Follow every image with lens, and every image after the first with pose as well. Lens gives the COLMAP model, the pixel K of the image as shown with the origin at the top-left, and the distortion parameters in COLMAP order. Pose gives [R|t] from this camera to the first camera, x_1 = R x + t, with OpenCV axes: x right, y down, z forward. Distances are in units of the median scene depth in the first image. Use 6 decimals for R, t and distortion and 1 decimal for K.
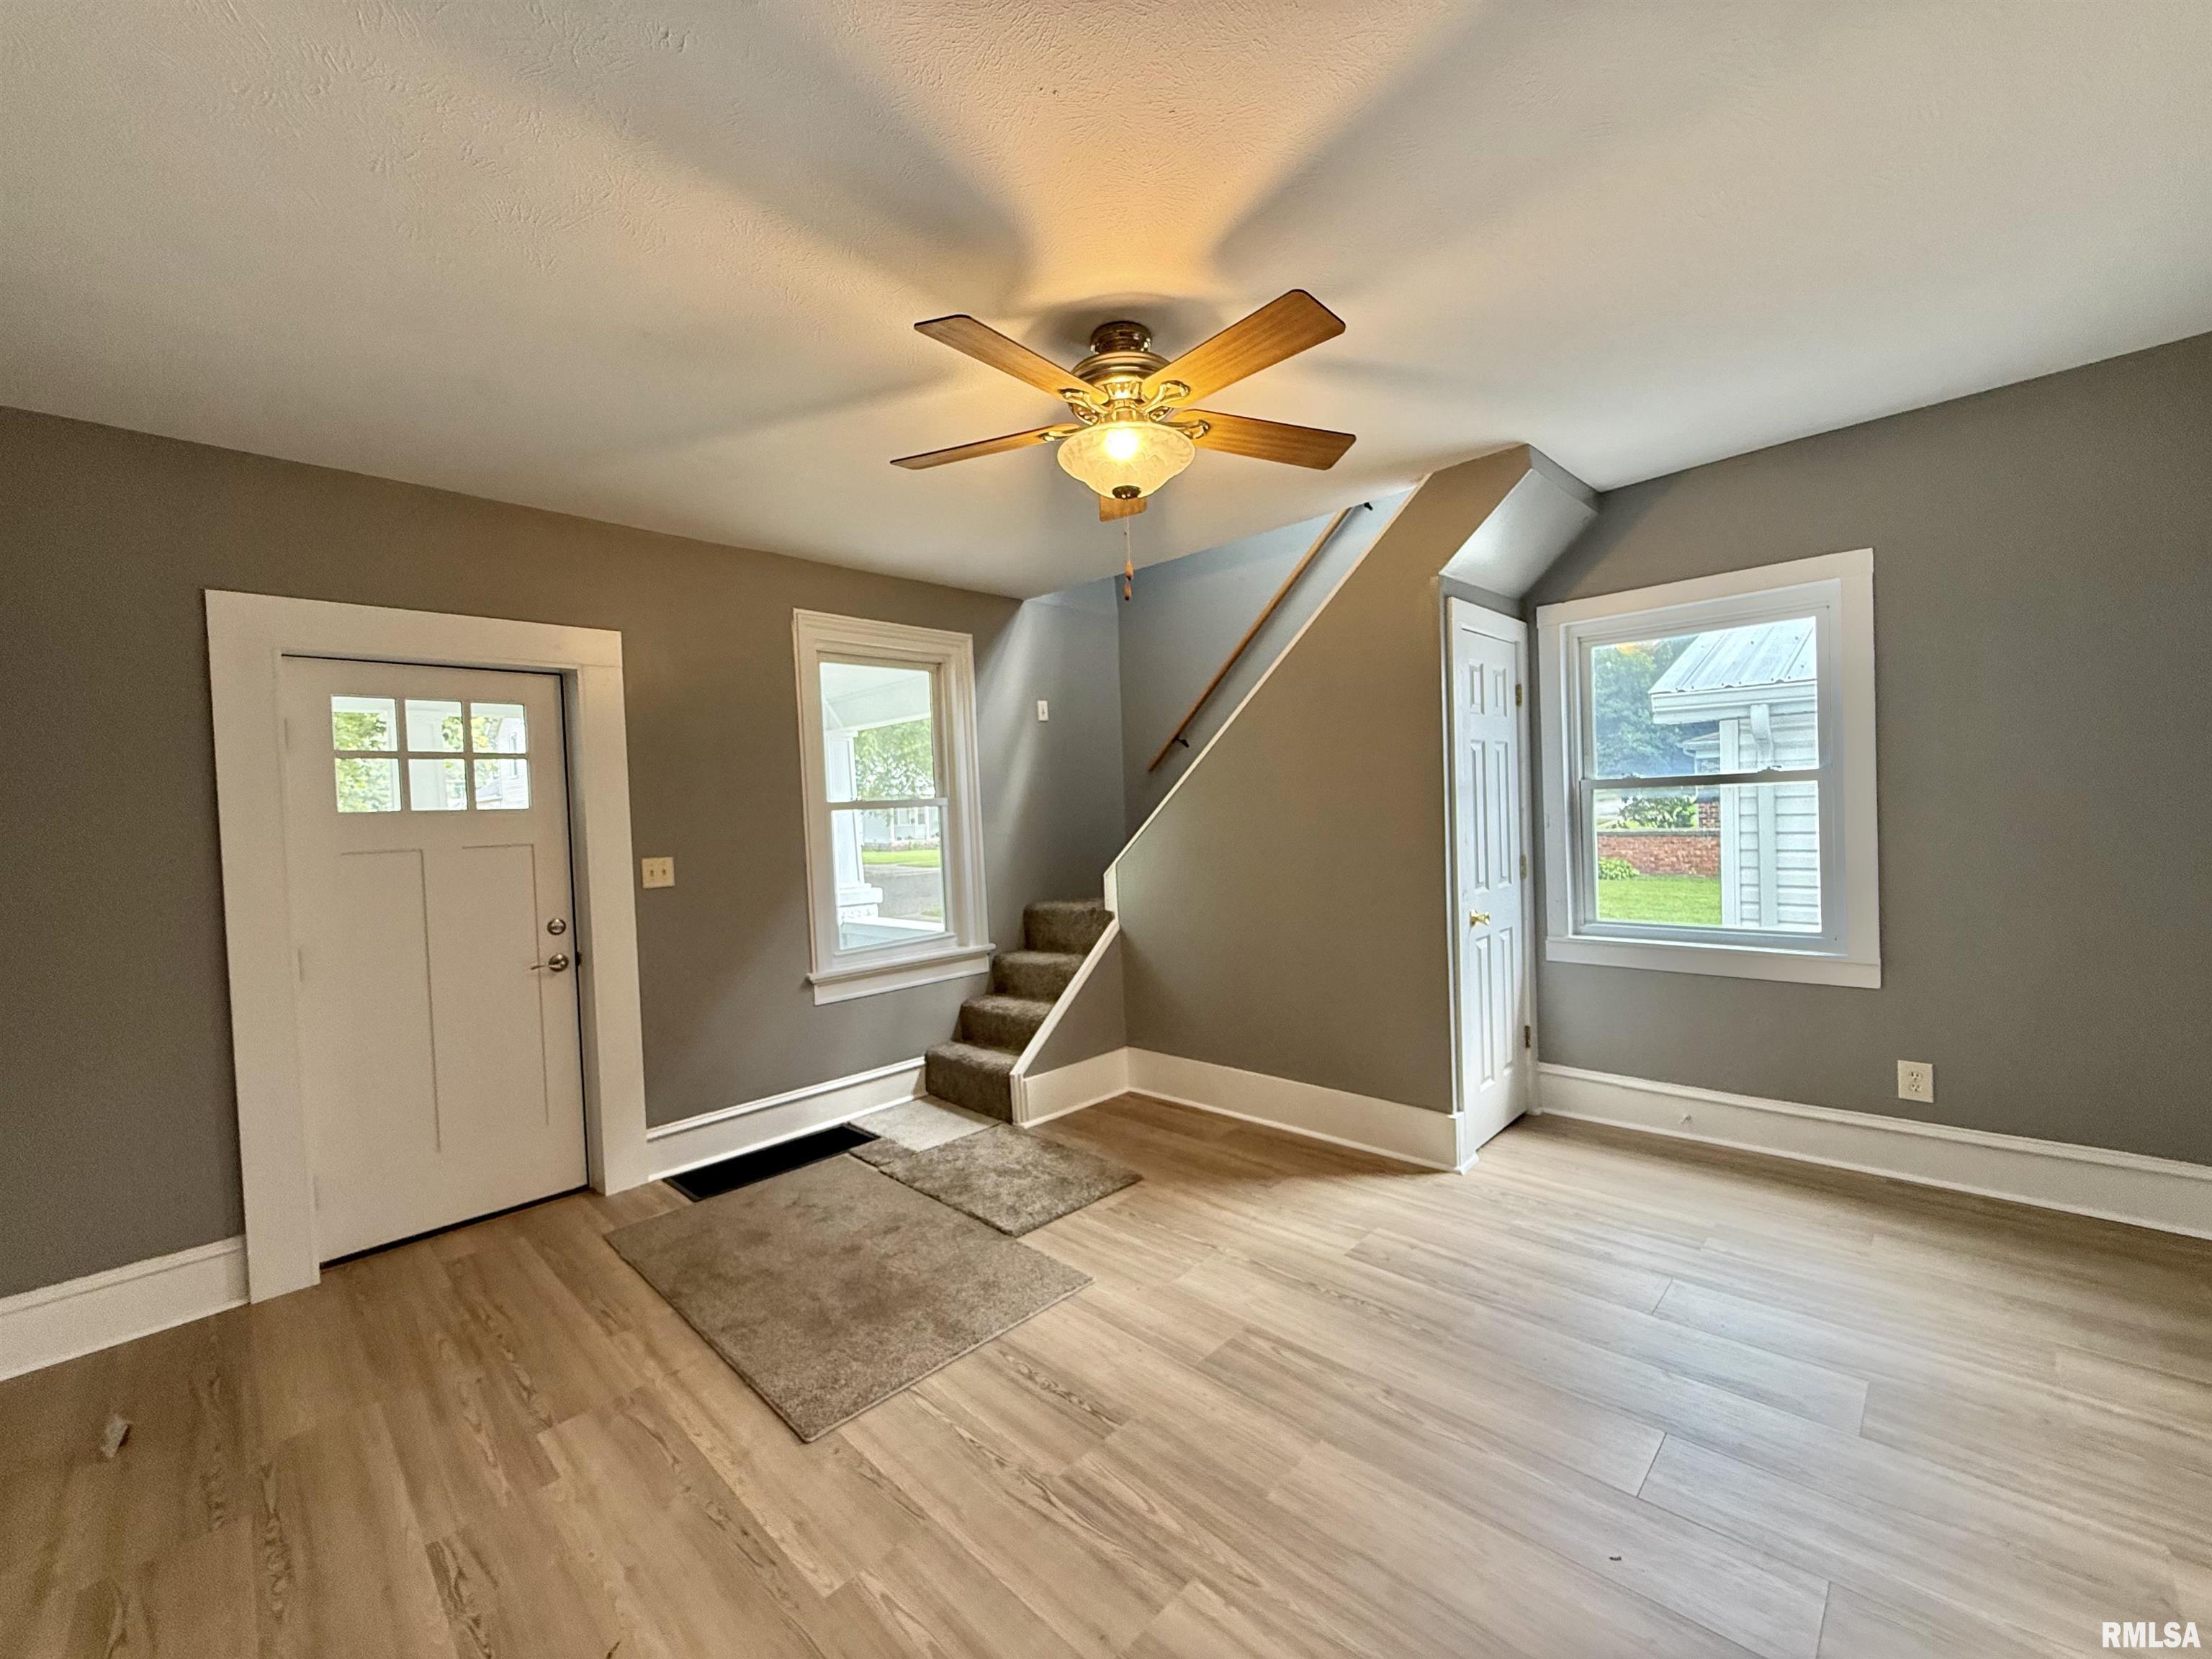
lens RADIAL K [[879.7, 0, 1098.5], [0, 879.7, 835.1], [0, 0, 1]] dist [-0.002042, 0.000062]
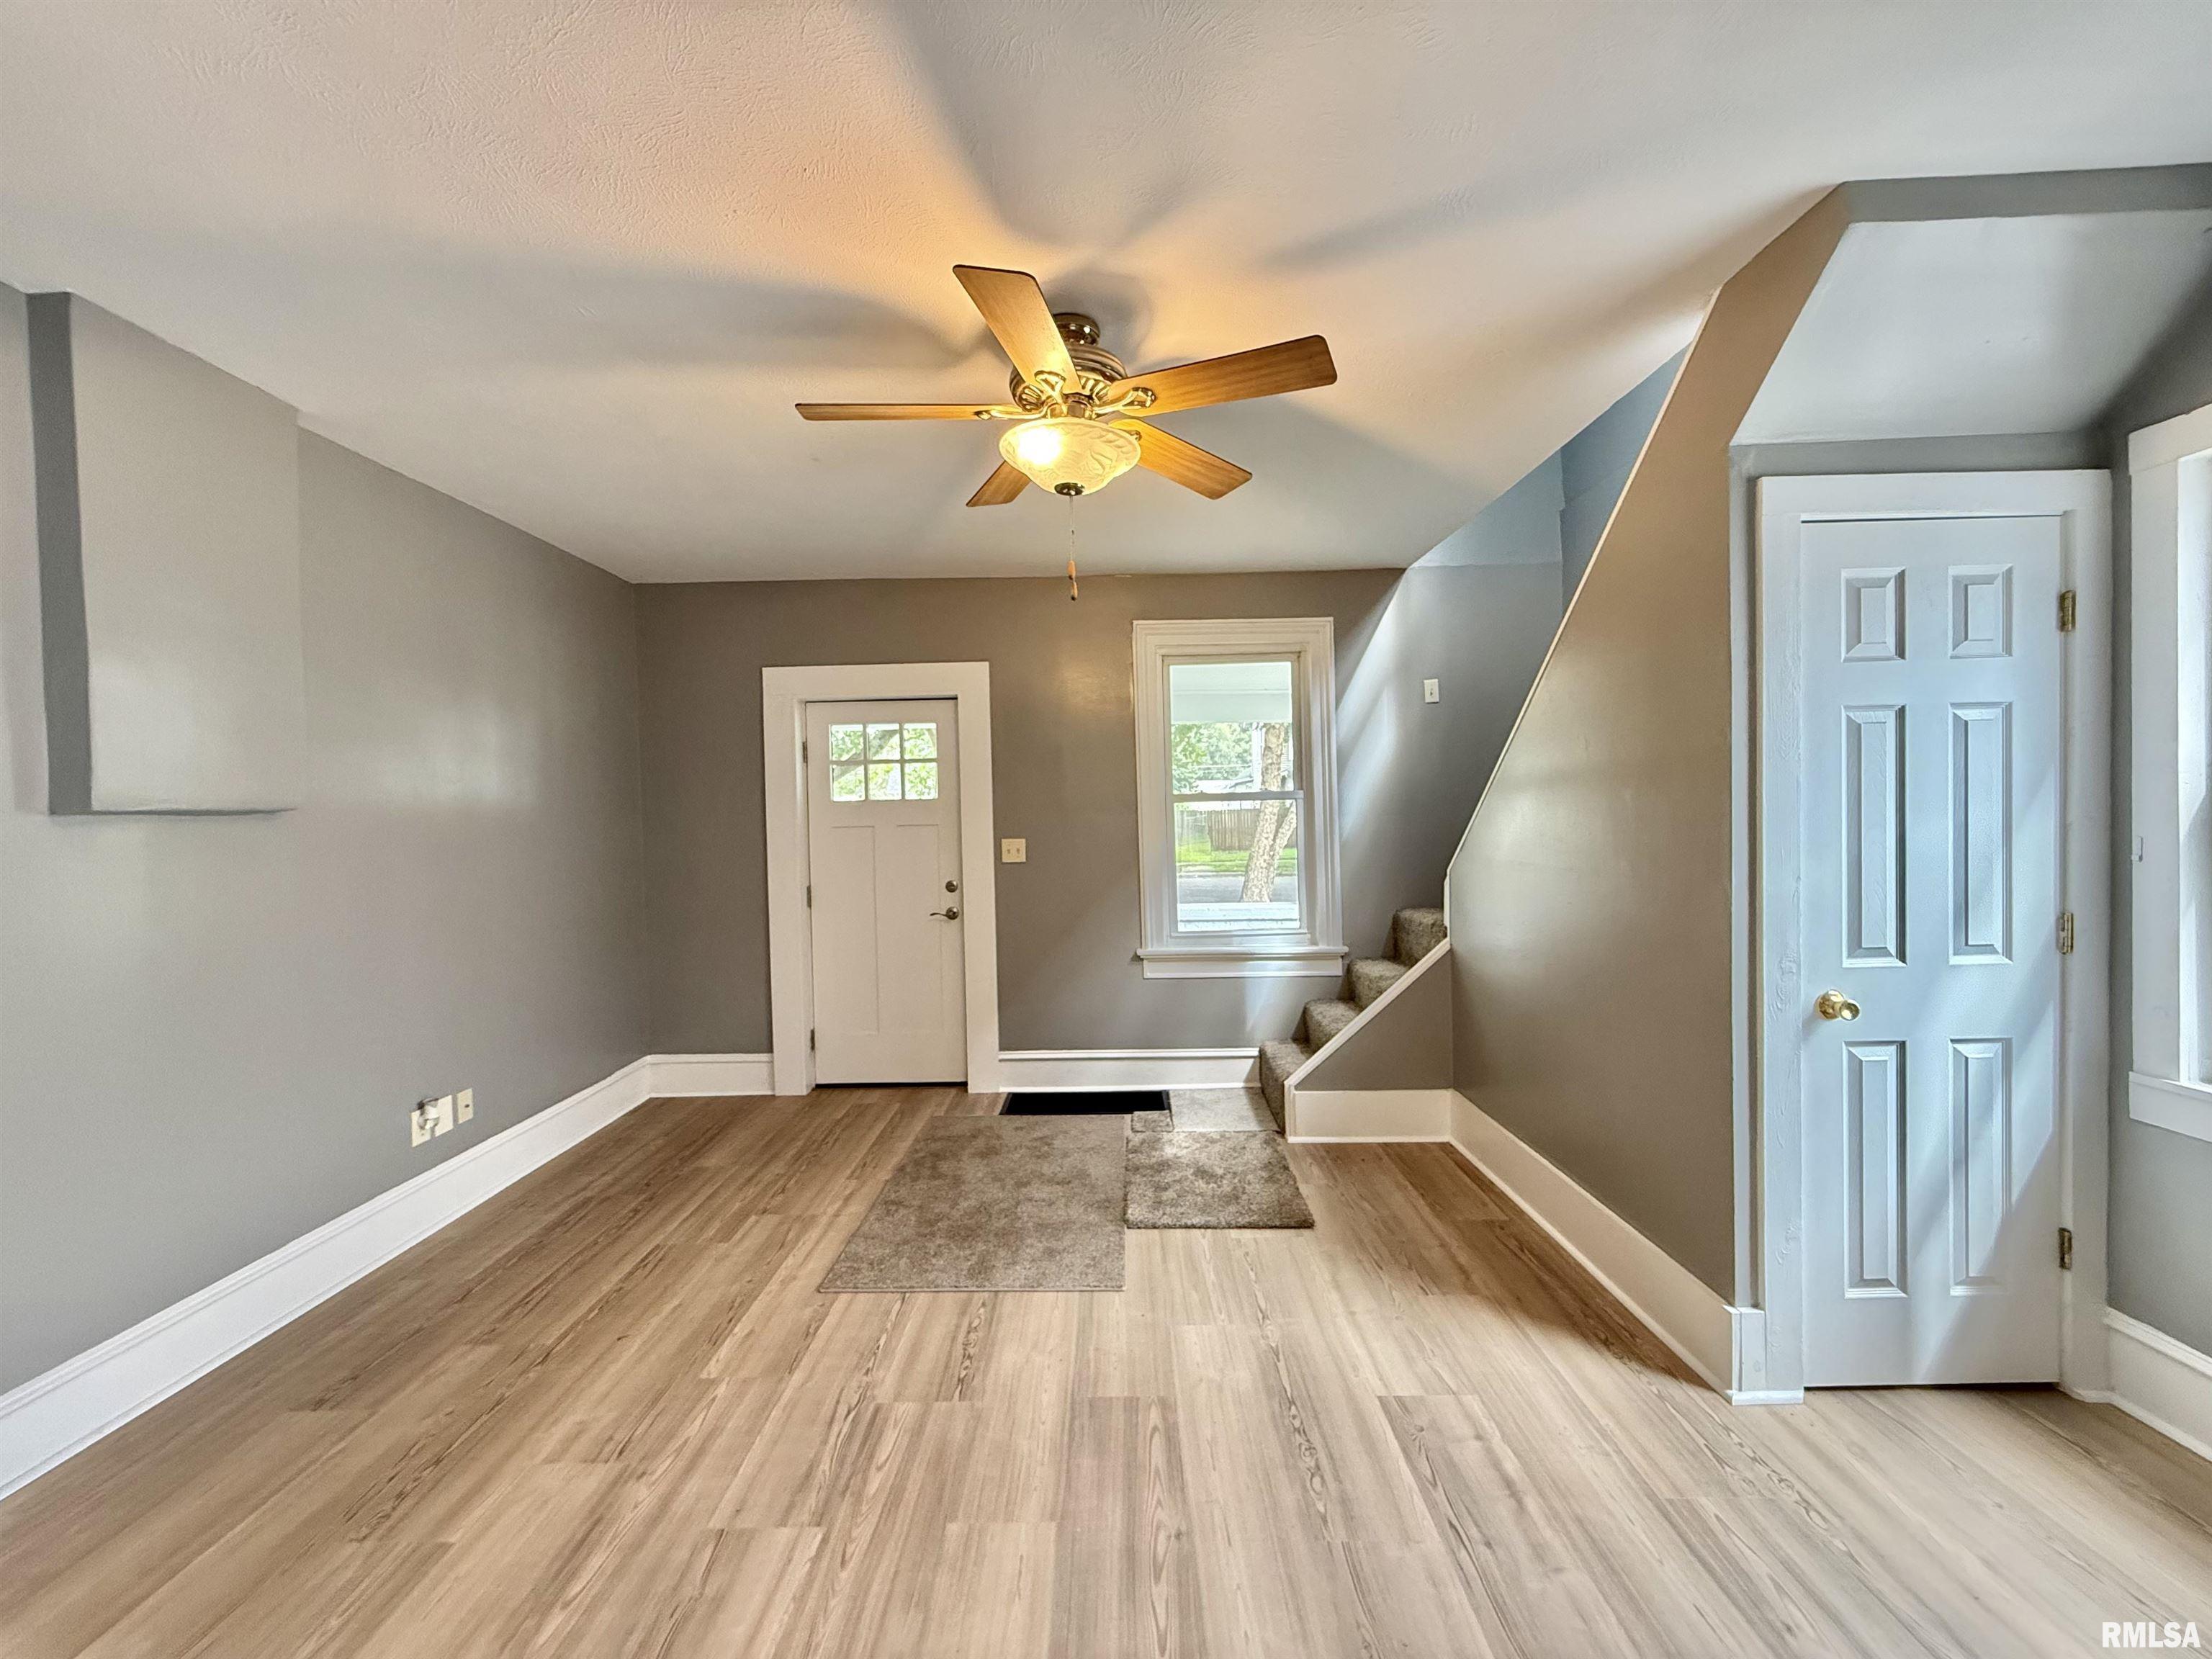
lens RADIAL K [[876.9, 0, 1100.5], [0, 876.9, 831.2], [0, 0, 1]] dist [-0.003454, -0.000142]
pose [[0.692361, 0.041444, -0.720360, 0.542164], [-0.028523, 0.999141, 0.030068, -0.029259], [0.720988, -0.000271, 0.692948, 0.246137]]
